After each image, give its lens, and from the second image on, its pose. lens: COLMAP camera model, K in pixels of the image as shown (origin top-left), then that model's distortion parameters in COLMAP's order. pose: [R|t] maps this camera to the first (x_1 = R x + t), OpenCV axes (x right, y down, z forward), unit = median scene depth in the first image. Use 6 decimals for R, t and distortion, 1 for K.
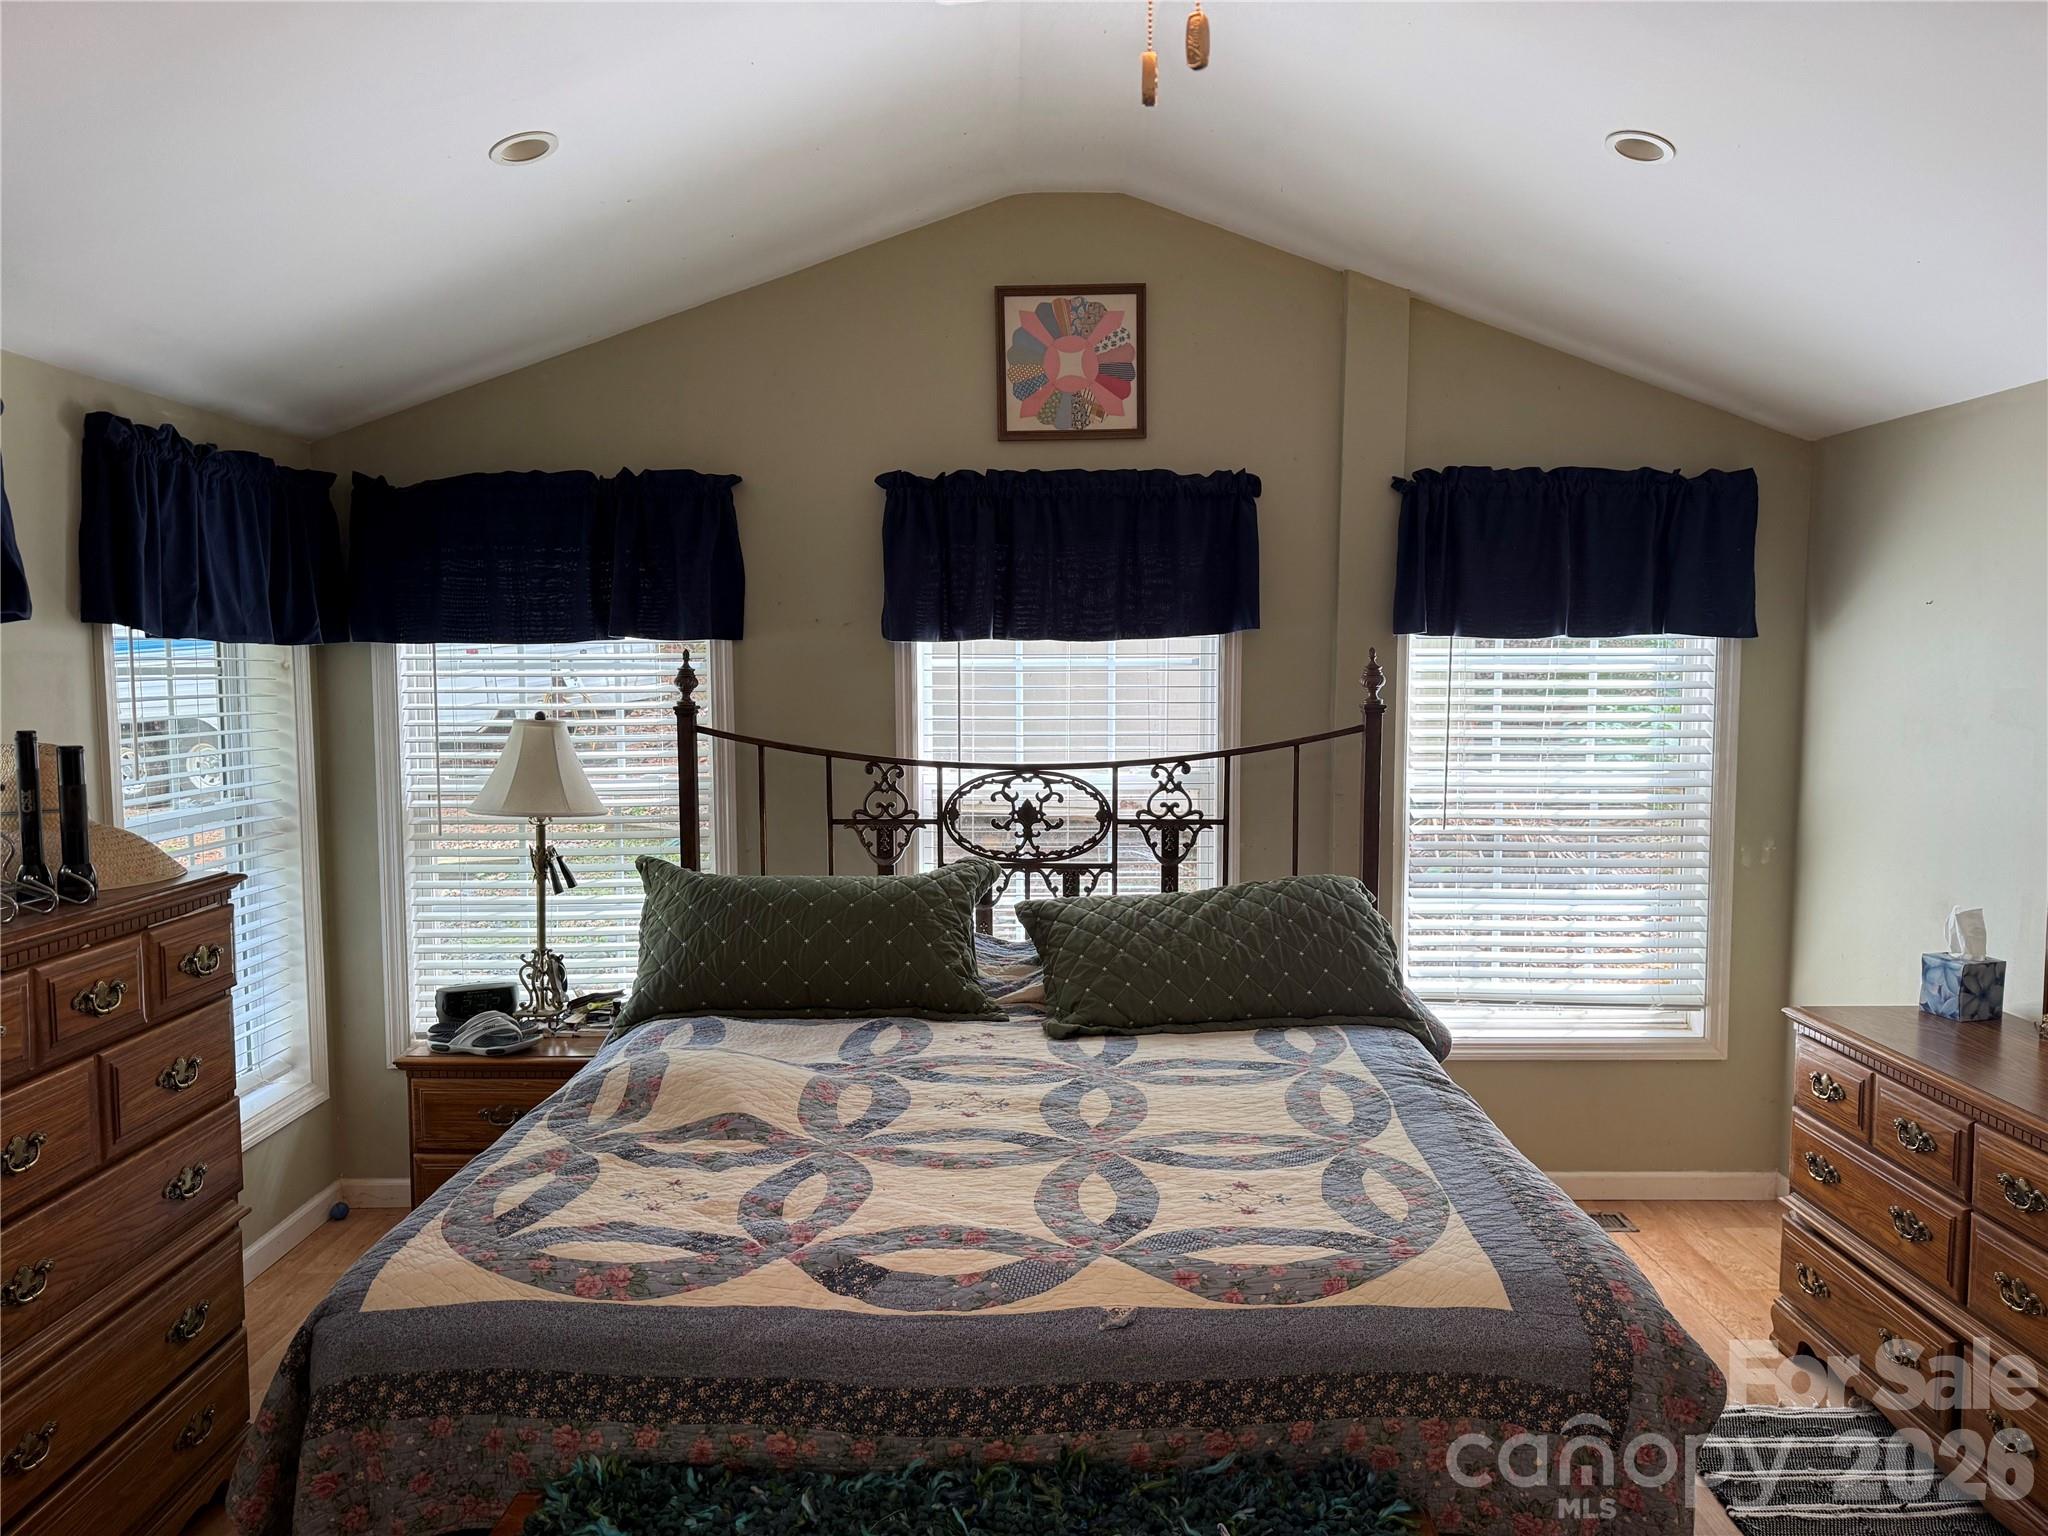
lens RADIAL K [[1462.1, 0, 1027.9], [0, 1462.1, 774.6], [0, 0, 1]] dist [0.183033, -0.325207]
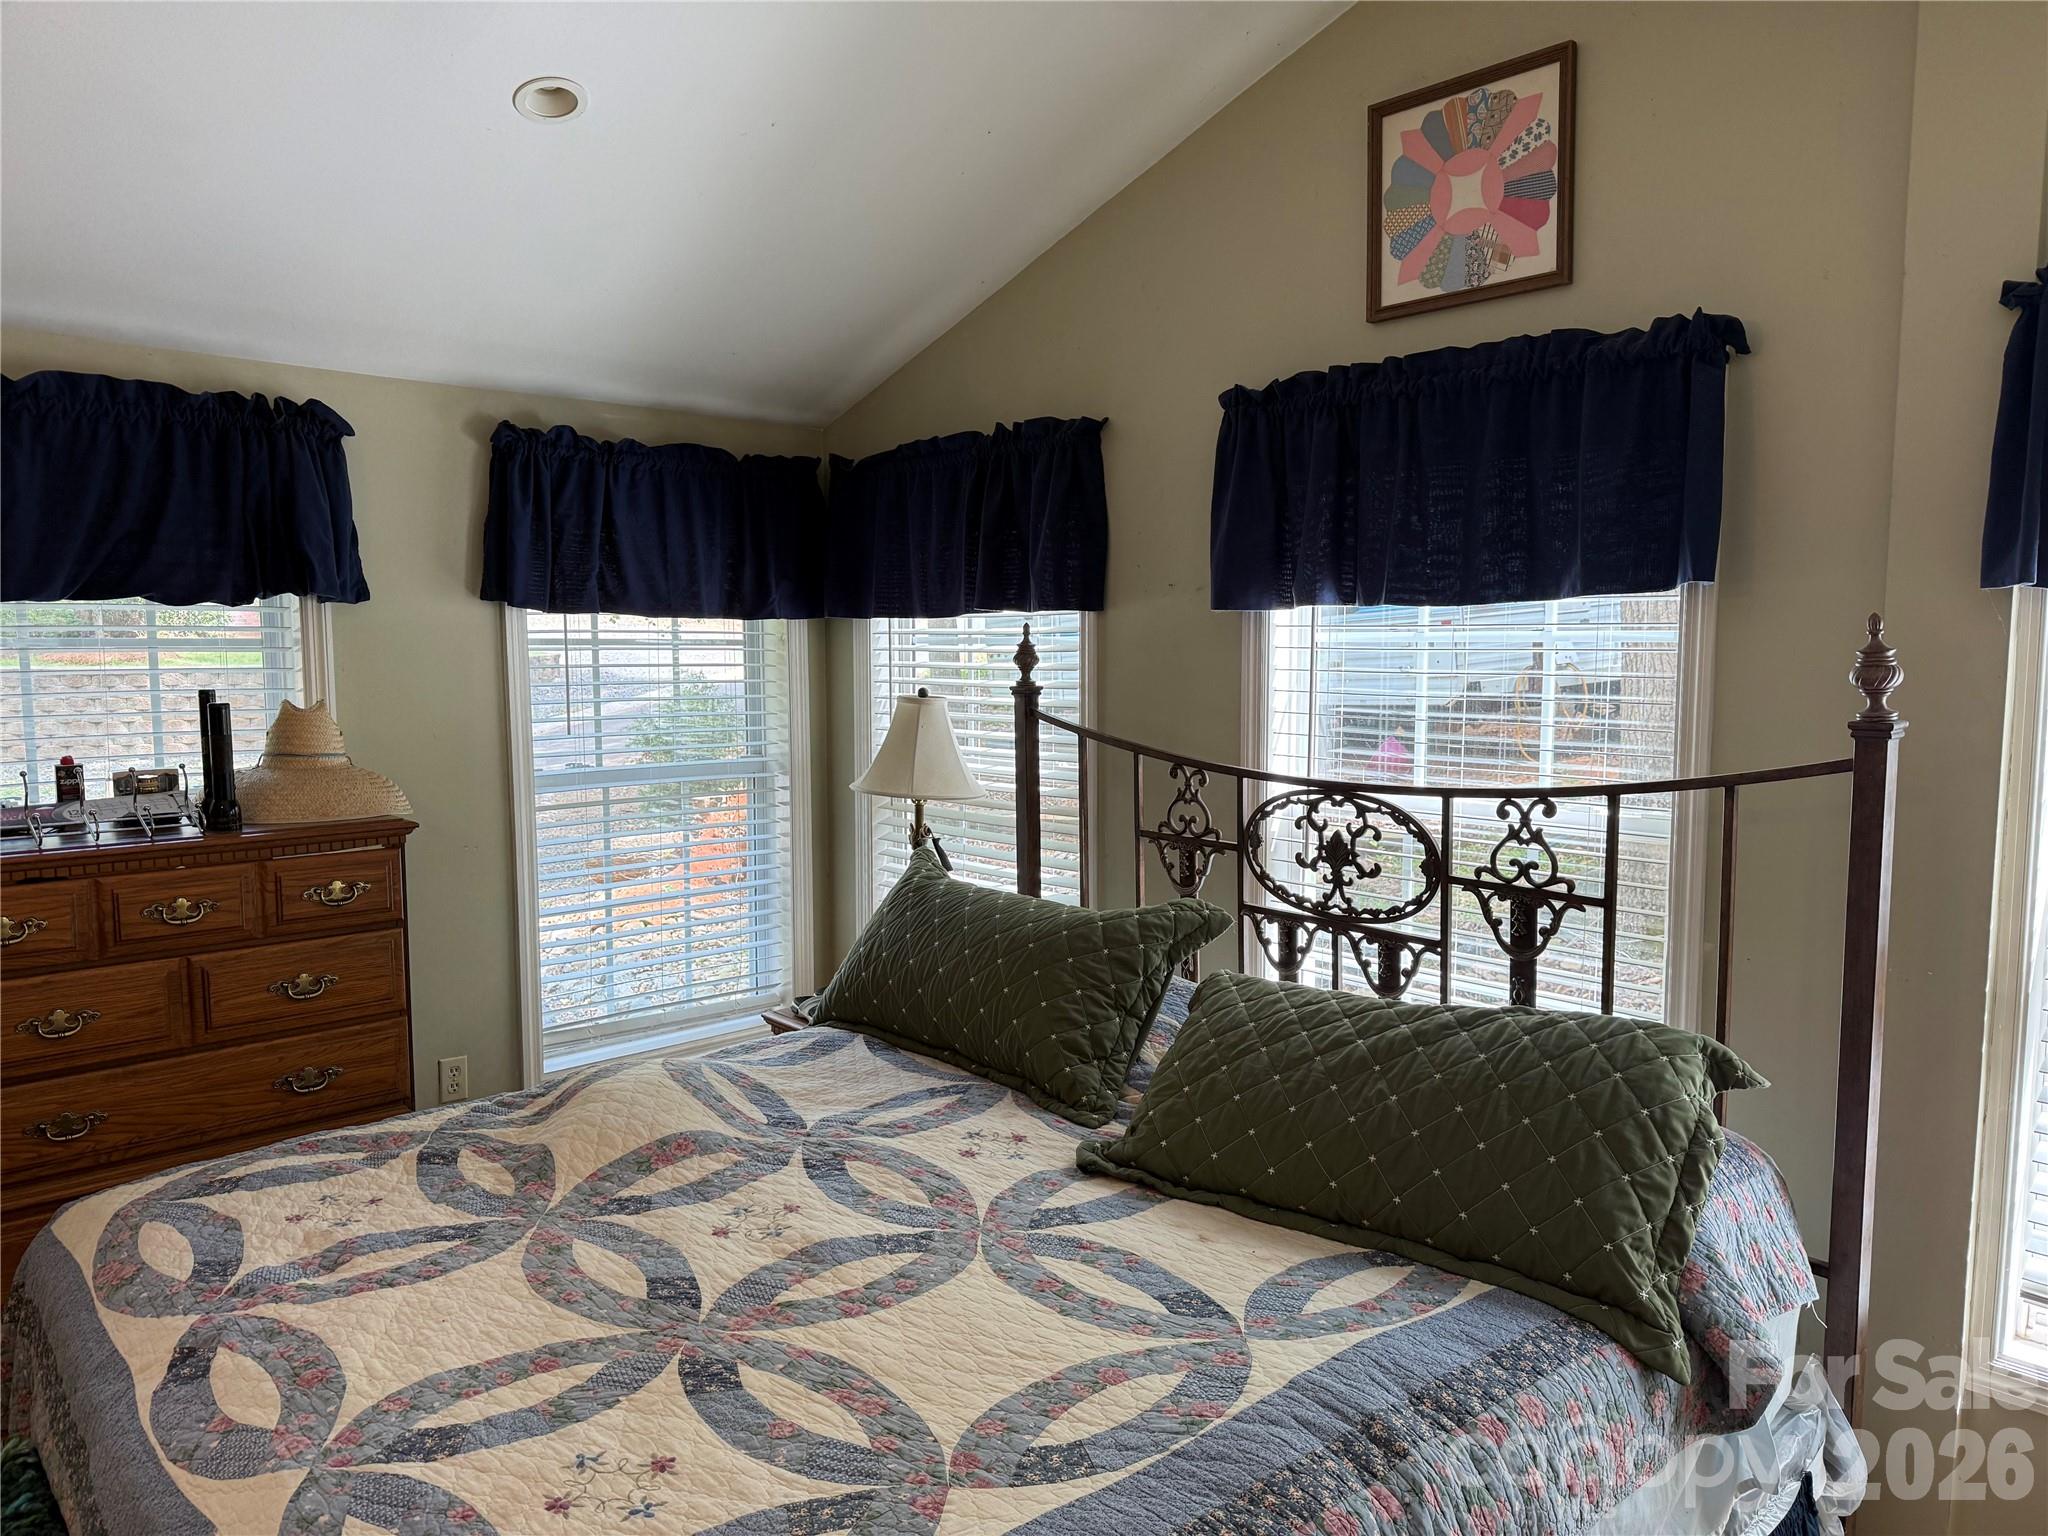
lens RADIAL K [[1445.5, 0, 1028.1], [0, 1445.5, 768.4], [0, 0, 1]] dist [0.141505, -0.248220]
pose [[0.663551, 0.073056, -0.744556, 0.422478], [-0.059871, 0.997214, 0.044490, -0.035651], [0.745732, 0.015056, 0.666076, 0.419776]]
